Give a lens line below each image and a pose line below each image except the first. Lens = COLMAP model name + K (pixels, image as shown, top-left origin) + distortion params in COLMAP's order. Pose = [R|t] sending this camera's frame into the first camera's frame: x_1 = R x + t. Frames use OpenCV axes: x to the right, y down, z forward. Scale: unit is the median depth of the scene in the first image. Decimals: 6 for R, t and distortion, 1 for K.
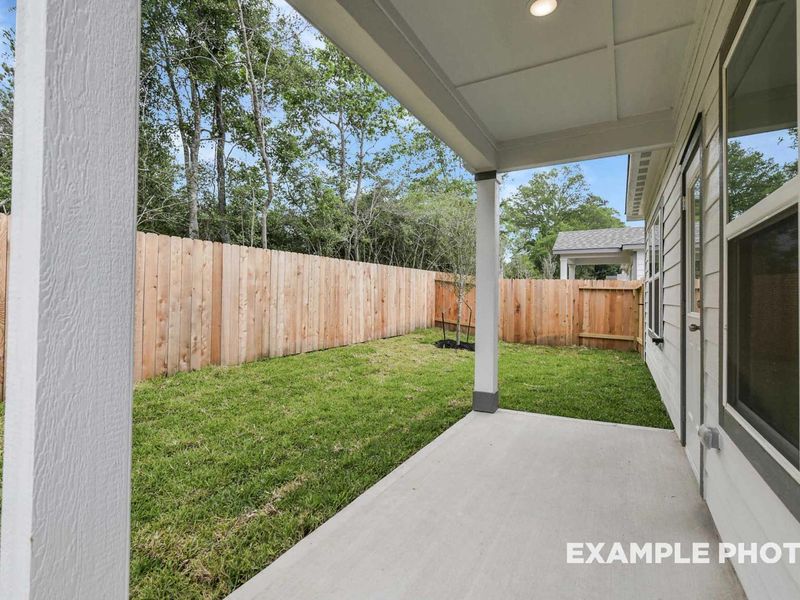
lens RADIAL K [[389.4, 0, 400.8], [0, 389.4, 297.0], [0, 0, 1]] dist [0.000049, -0.009158]
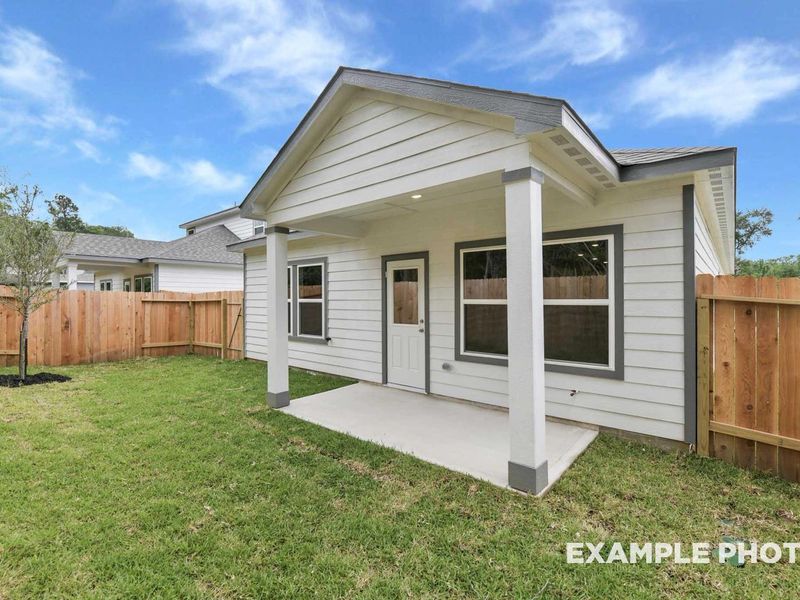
lens RADIAL K [[389.4, 0, 400.8], [0, 389.4, 297.0], [0, 0, 1]] dist [0.000049, -0.009158]
pose [[0.194161, -0.007783, 0.980939, -0.404611], [0.001794, 0.999970, 0.007579, -0.037604], [-0.980968, 0.000288, 0.194169, 0.130352]]
